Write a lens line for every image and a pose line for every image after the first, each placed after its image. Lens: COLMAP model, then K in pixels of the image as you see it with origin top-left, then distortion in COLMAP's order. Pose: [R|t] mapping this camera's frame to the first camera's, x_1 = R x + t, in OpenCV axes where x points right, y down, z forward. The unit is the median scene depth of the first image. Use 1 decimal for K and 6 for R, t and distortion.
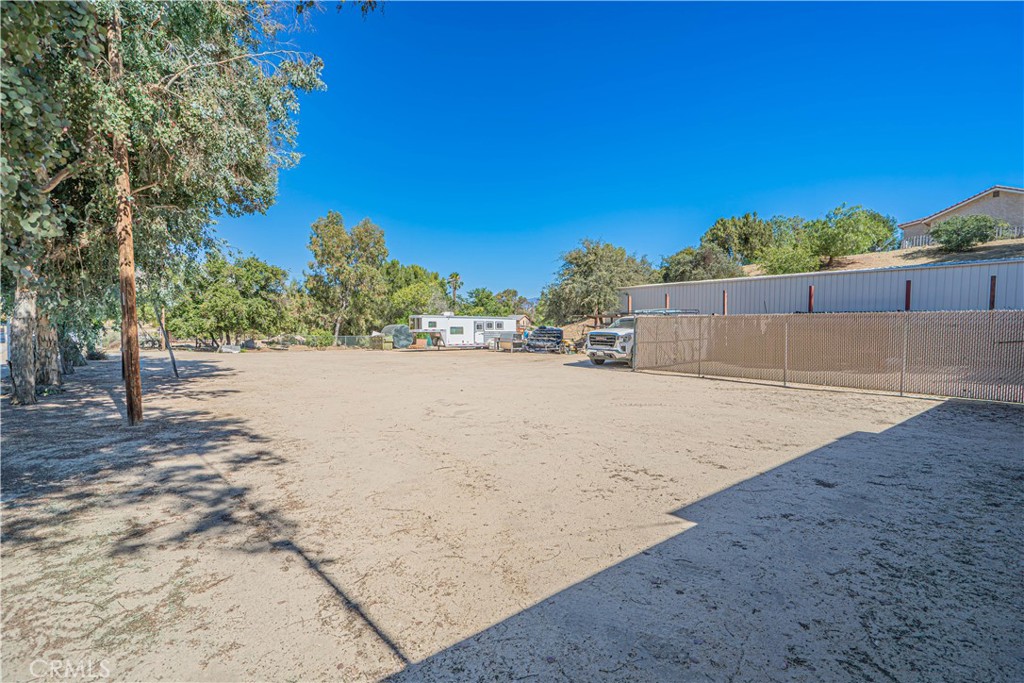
lens RADIAL K [[459.0, 0, 510.9], [0, 459.0, 343.4], [0, 0, 1]] dist [-0.007277, 0.002334]
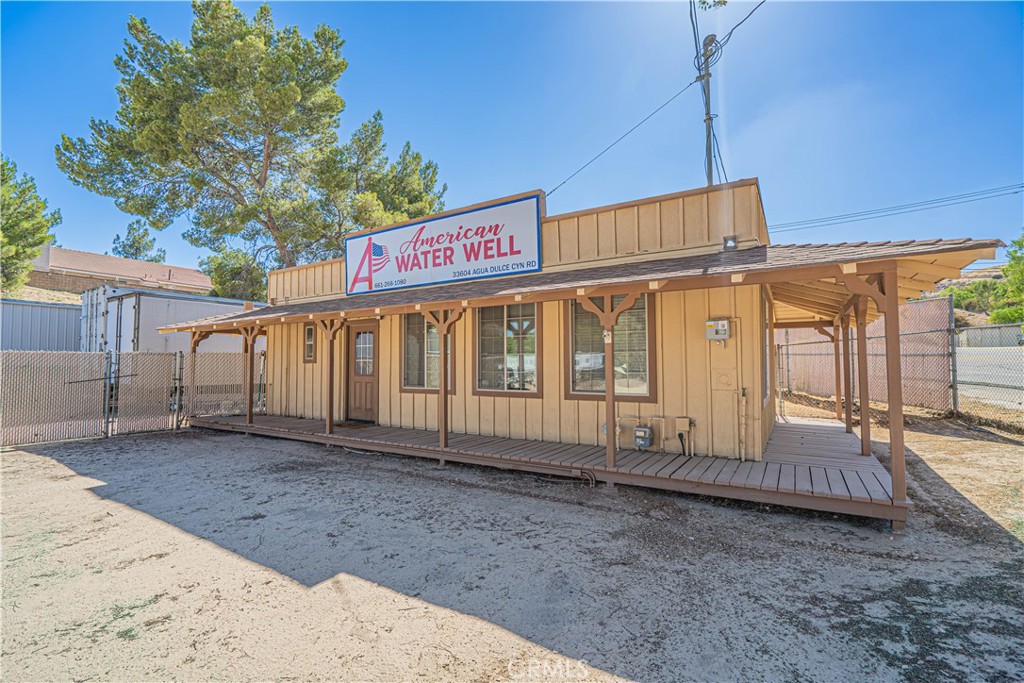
lens RADIAL K [[459.0, 0, 517.5], [0, 459.0, 342.0], [0, 0, 1]] dist [-0.007277, 0.002334]
pose [[-0.355008, 0.046736, 0.933694, -0.273996], [0.045320, 0.998436, -0.032746, -0.015048], [-0.933764, 0.030690, -0.356571, 0.429471]]
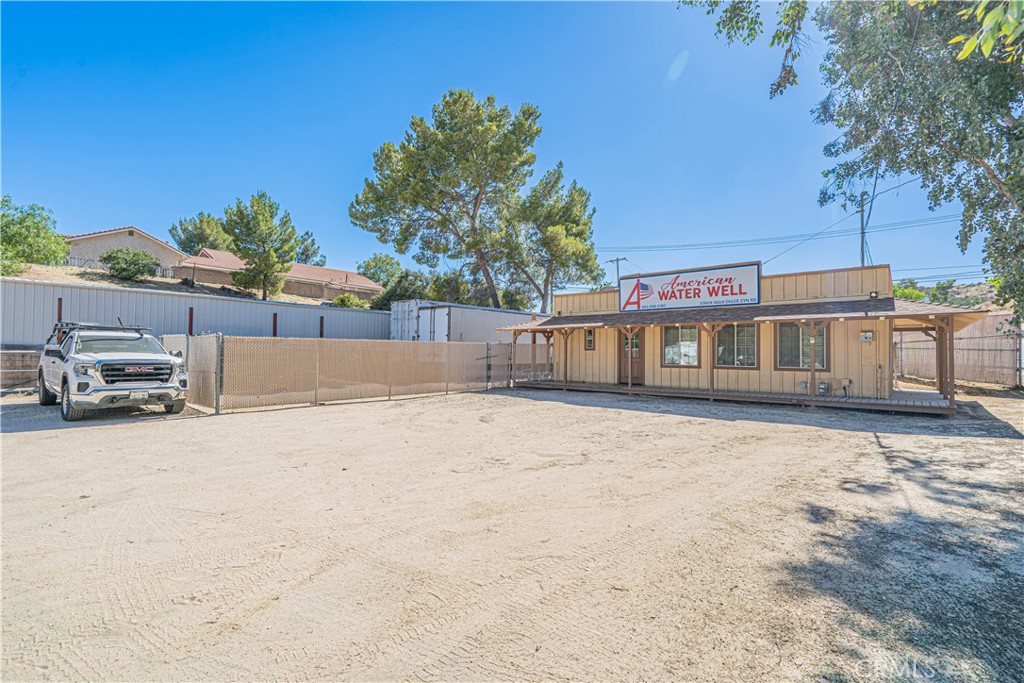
lens RADIAL K [[459.0, 0, 516.6], [0, 459.0, 342.1], [0, 0, 1]] dist [-0.007277, 0.002334]
pose [[-0.199064, 0.022459, 0.979729, -0.919240], [0.033851, 0.999298, -0.016030, -0.039656], [-0.979402, 0.029974, -0.199685, 1.254536]]
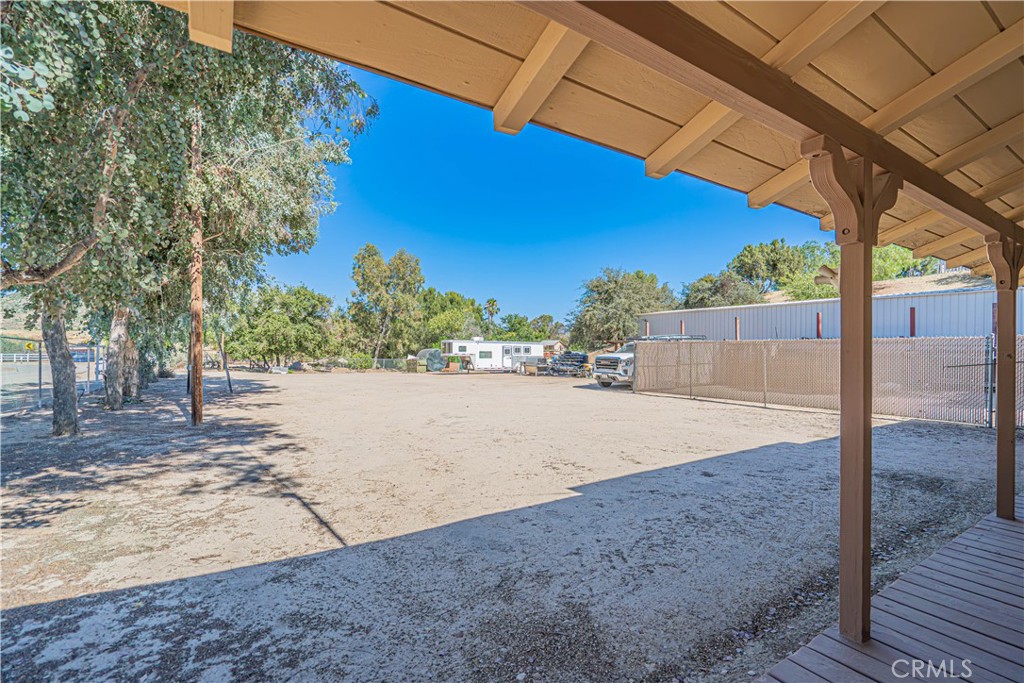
lens RADIAL K [[459.0, 0, 511.7], [0, 459.0, 340.8], [0, 0, 1]] dist [-0.007277, 0.002334]
pose [[0.996280, 0.003554, -0.086101, 0.136439], [-0.008714, 0.998183, -0.059624, 0.009844], [0.085732, 0.060153, 0.994501, -0.174947]]
